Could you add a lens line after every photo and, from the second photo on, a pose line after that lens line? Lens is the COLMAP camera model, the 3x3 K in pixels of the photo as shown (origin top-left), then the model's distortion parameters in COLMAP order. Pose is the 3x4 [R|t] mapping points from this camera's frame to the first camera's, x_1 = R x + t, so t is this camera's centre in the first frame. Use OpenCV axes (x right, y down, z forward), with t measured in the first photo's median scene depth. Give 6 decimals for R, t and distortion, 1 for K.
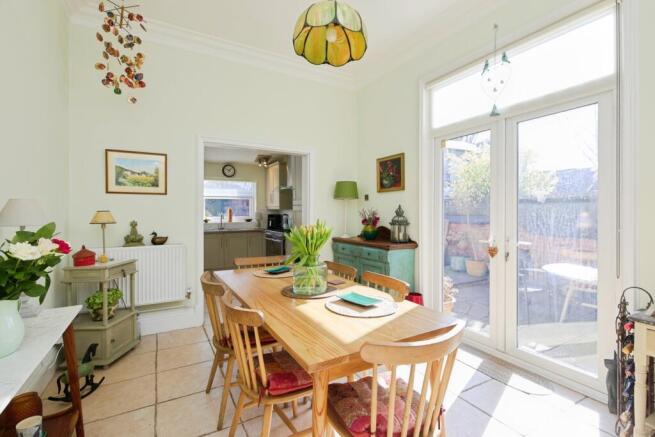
lens RADIAL K [[300.4, 0, 331.9], [0, 300.4, 215.8], [0, 0, 1]] dist [-0.005956, 0.000226]
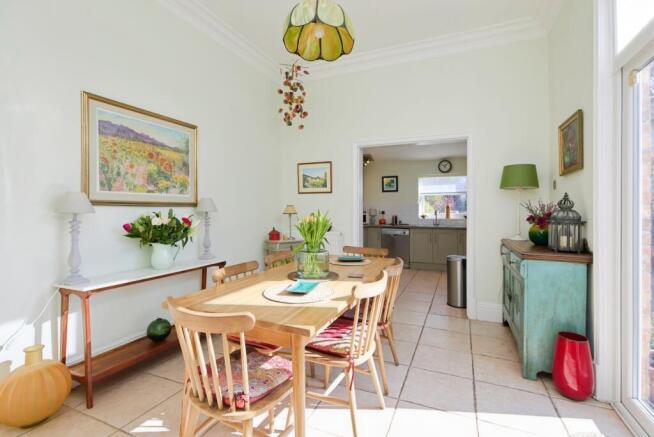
lens RADIAL K [[299.9, 0, 332.1], [0, 299.9, 213.7], [0, 0, 1]] dist [-0.005956, 0.000226]
pose [[0.594236, 0.011816, -0.804204, 0.490149], [-0.012920, 0.999903, 0.005144, 0.012159], [0.804187, 0.007334, 0.594331, 0.241573]]
